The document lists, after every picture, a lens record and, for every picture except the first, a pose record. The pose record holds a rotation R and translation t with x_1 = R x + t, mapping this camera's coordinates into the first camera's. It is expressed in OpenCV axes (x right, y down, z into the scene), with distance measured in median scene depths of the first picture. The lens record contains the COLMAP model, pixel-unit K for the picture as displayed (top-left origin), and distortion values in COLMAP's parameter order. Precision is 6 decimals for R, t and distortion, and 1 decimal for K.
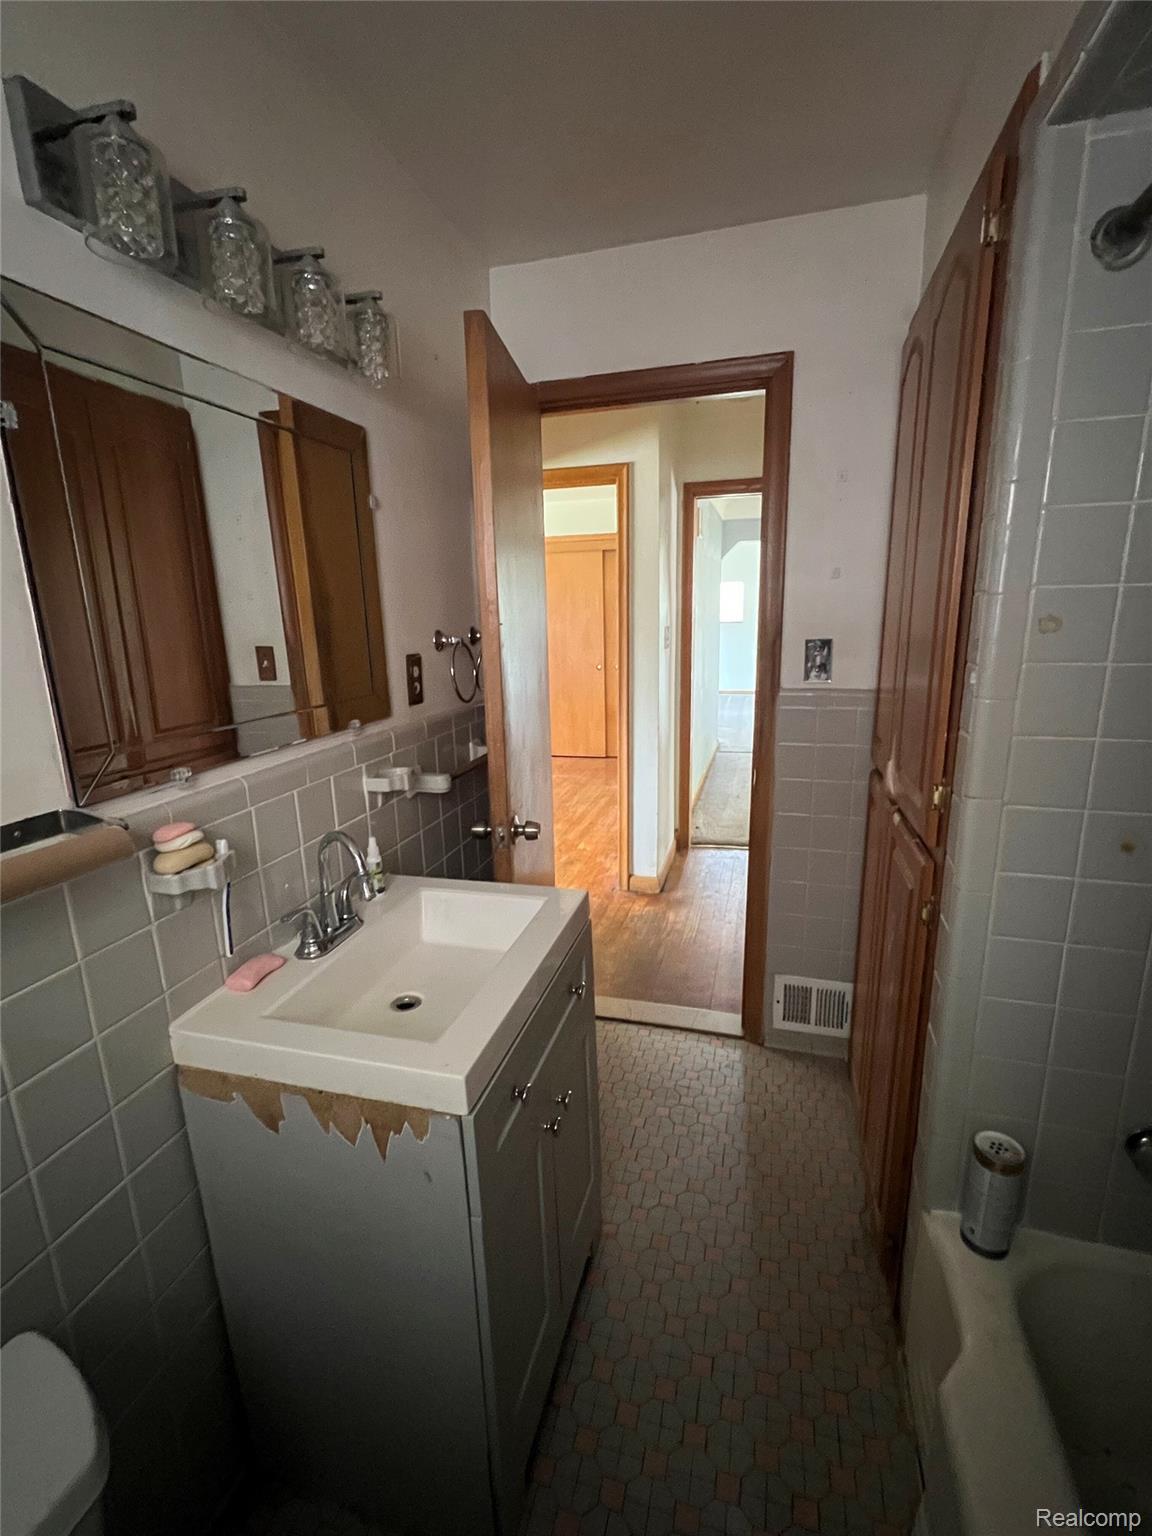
lens RADIAL K [[695.5, 0, 565.8], [0, 695.5, 768.5], [0, 0, 1]] dist [-0.001385, 0.000071]
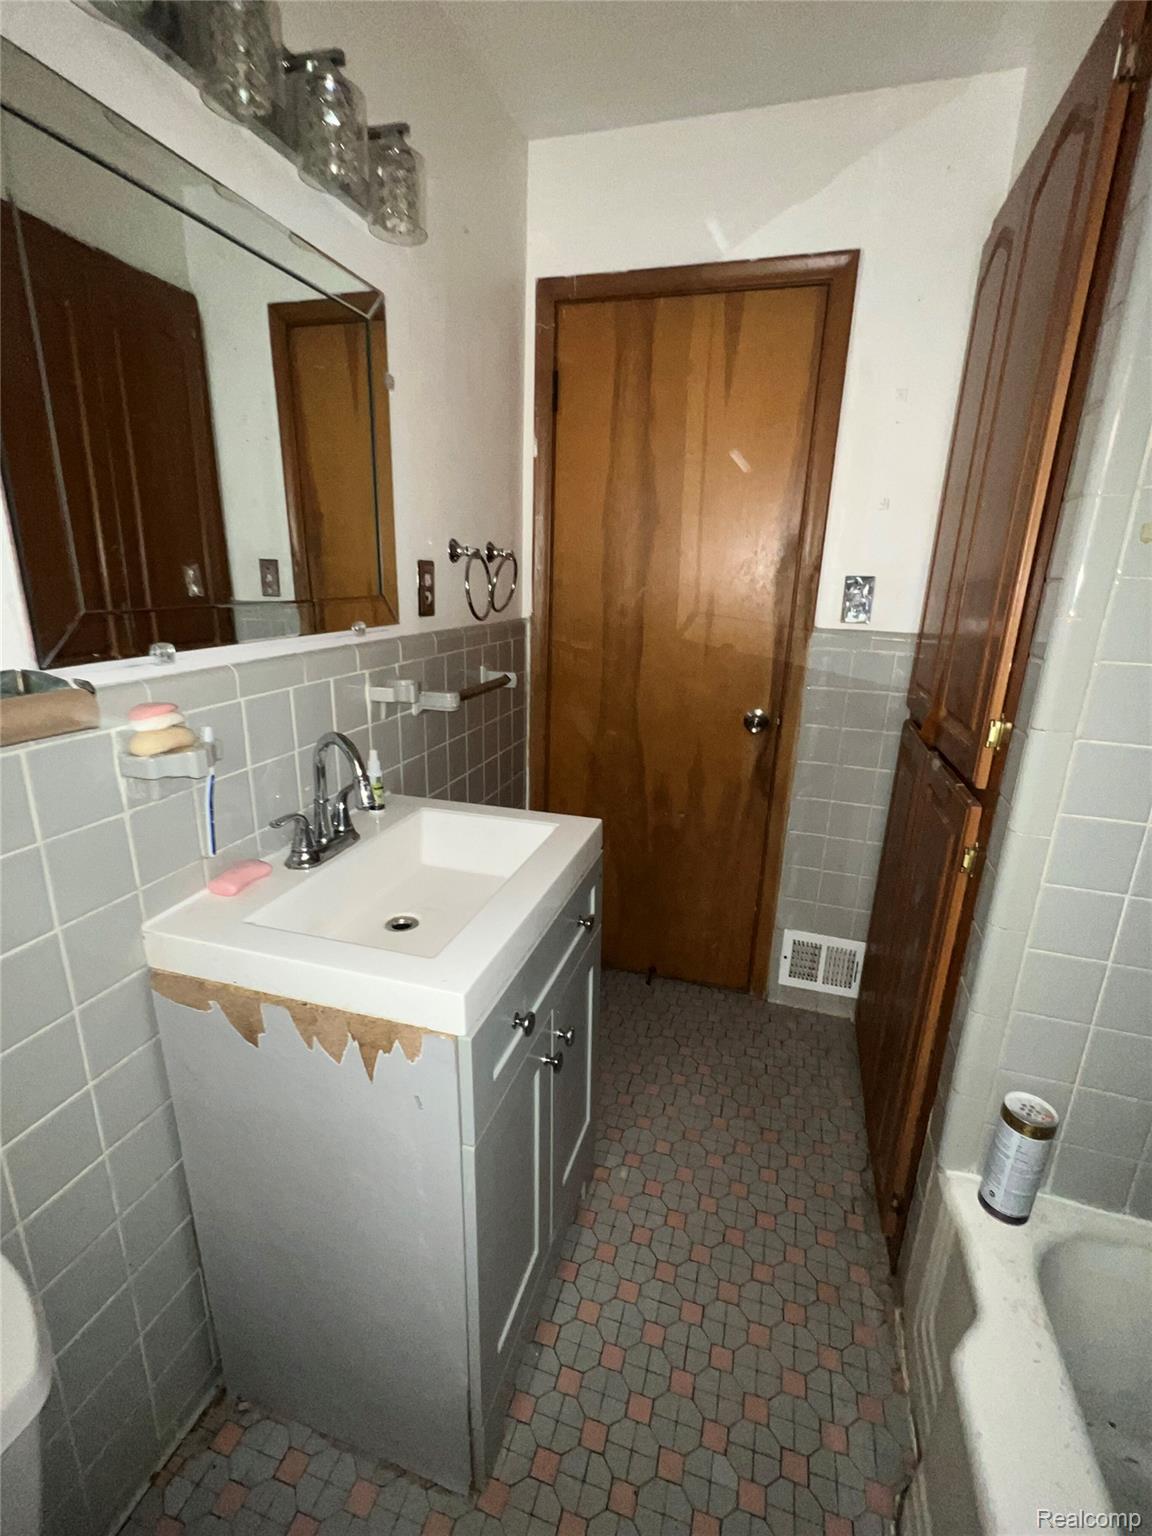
lens RADIAL K [[695.5, 0, 565.8], [0, 695.5, 768.5], [0, 0, 1]] dist [-0.001385, 0.000071]
pose [[0.998396, 0.056478, -0.003877, -0.018004], [-0.056181, 0.996915, 0.054818, 0.064275], [0.006961, -0.054512, 0.998489, 0.079089]]
